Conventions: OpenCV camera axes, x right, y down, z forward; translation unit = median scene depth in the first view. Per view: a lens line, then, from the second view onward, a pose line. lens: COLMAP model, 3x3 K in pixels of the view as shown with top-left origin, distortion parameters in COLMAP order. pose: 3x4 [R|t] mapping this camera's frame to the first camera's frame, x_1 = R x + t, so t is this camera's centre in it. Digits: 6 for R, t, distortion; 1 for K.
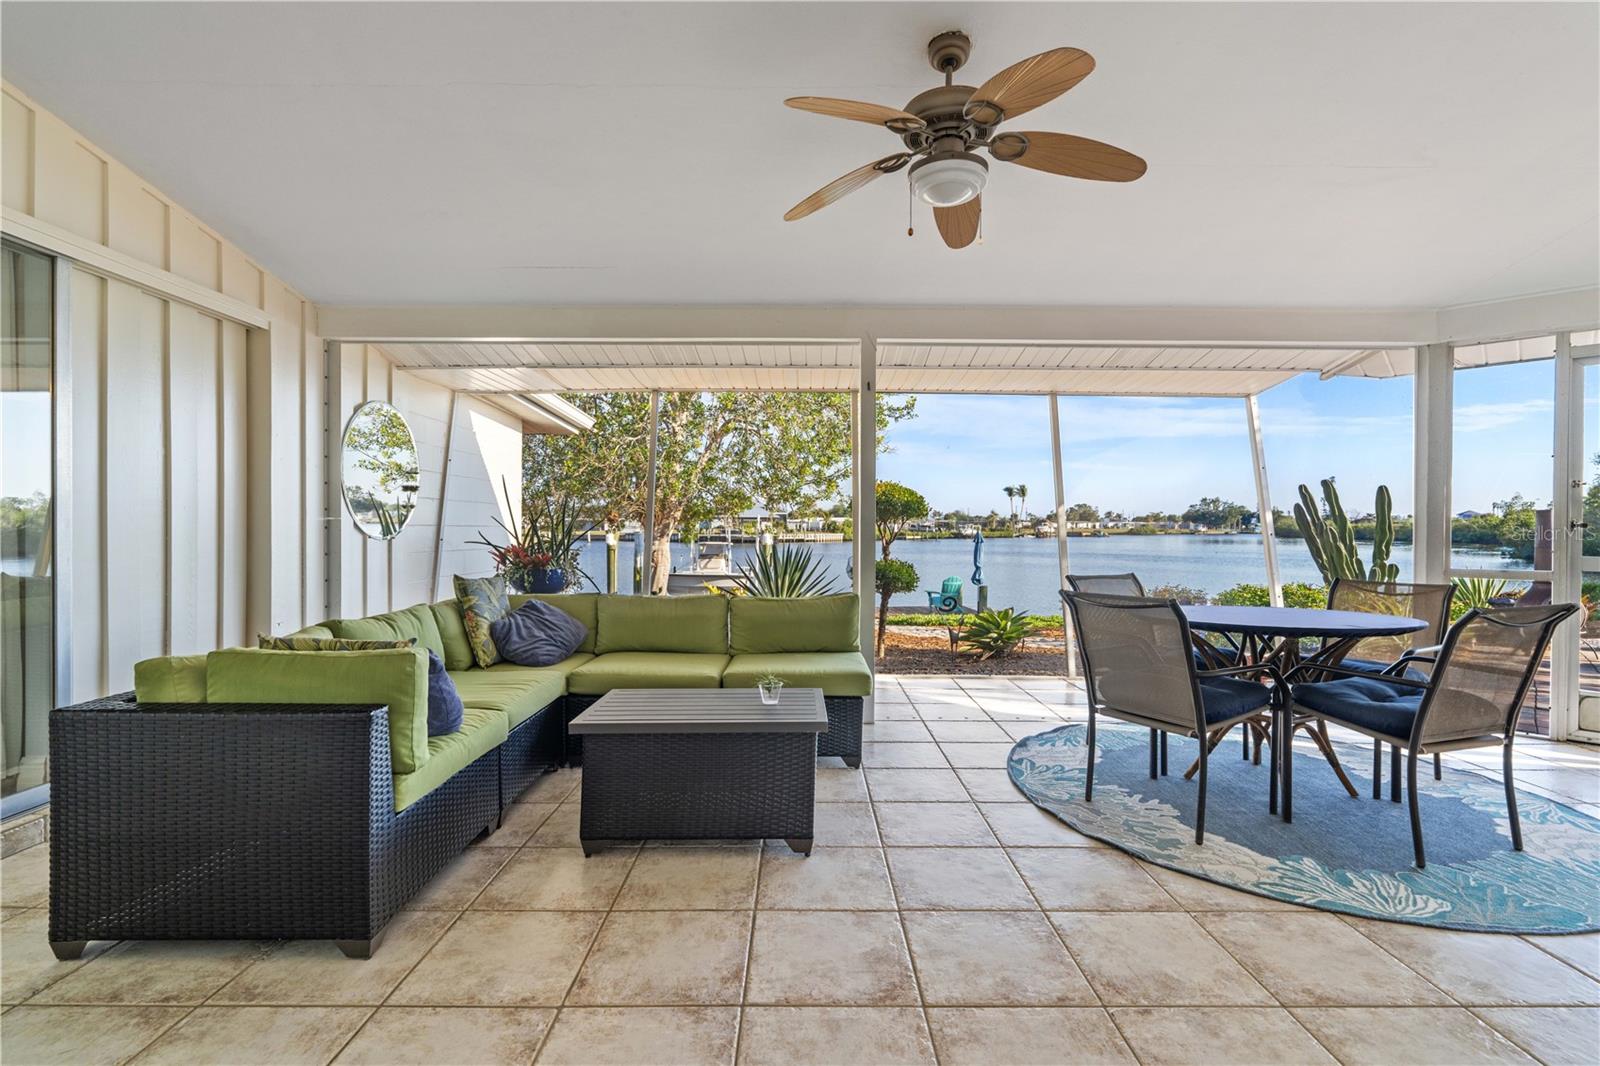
lens RADIAL K [[731.5, 0, 800.0], [0, 731.5, 533.0], [0, 0, 1]] dist [-0.004809, 0.001110]
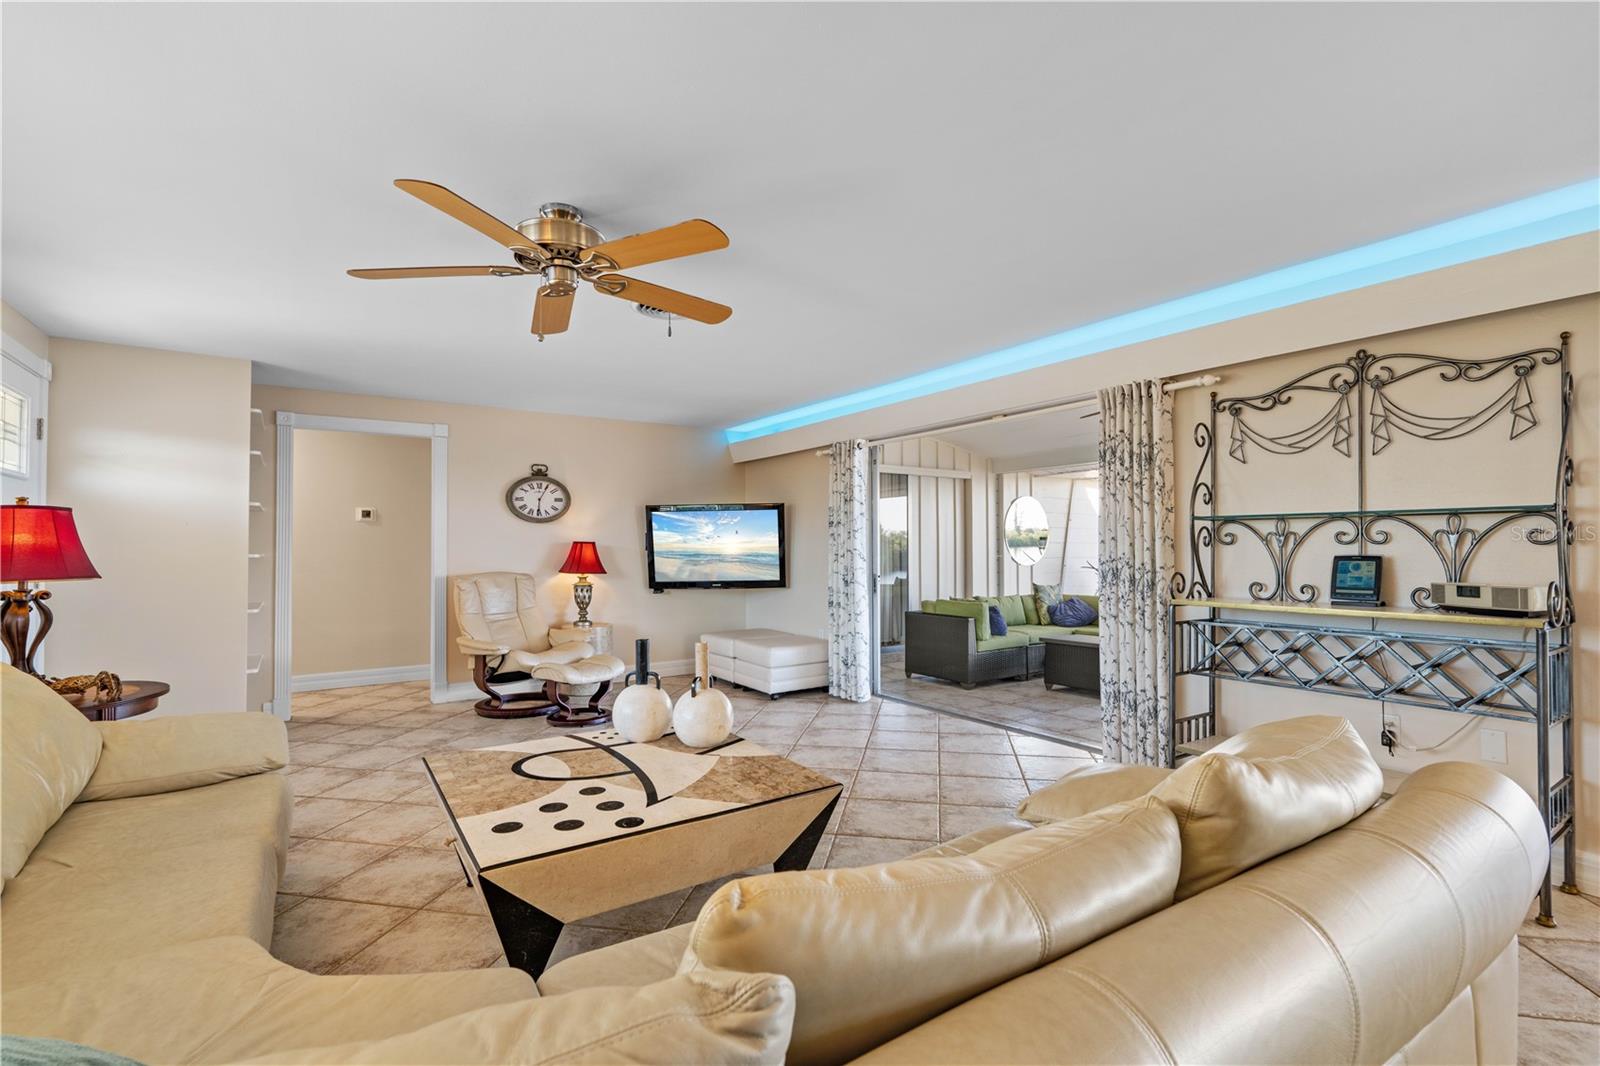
lens RADIAL K [[731.5, 0, 800.0], [0, 731.5, 533.0], [0, 0, 1]] dist [-0.004809, 0.001110]
pose [[0.575201, -0.017858, -0.817817, 0.980881], [-0.003372, 0.999701, -0.024201, -0.041352], [0.818005, 0.016678, 0.574969, -0.907951]]
